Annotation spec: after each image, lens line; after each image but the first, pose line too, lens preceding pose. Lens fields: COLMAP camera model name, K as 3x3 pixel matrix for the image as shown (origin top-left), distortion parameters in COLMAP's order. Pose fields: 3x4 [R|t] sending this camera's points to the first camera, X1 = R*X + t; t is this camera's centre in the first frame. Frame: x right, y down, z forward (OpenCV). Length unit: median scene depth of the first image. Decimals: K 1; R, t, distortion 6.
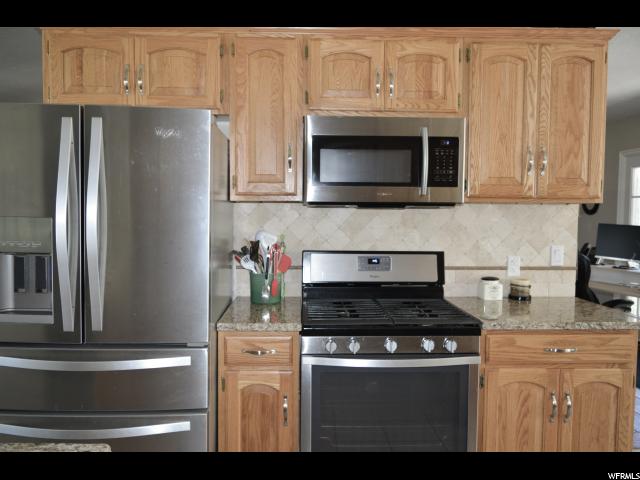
lens RADIAL K [[510.0, 0, 319.8], [0, 510.0, 240.5], [0, 0, 1]] dist [-0.006728, -0.009881]
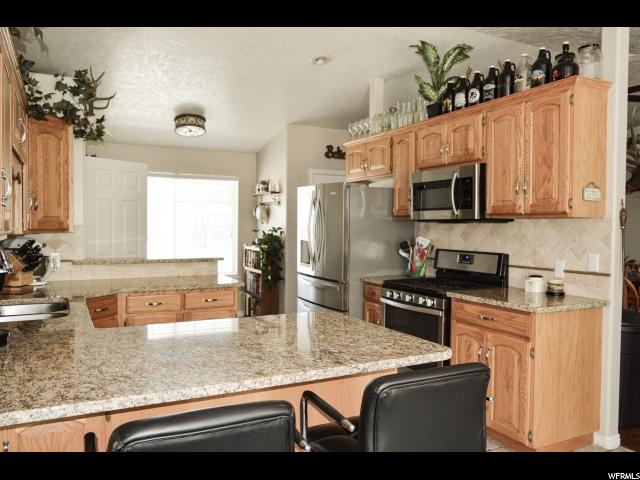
lens RADIAL K [[510.0, 0, 320.1], [0, 510.0, 239.1], [0, 0, 1]] dist [-0.006728, -0.009881]
pose [[0.416943, 0.019140, -0.908731, 1.318083], [-0.057737, 0.998317, -0.005464, 0.019055], [0.907097, 0.054746, 0.417347, -0.047045]]
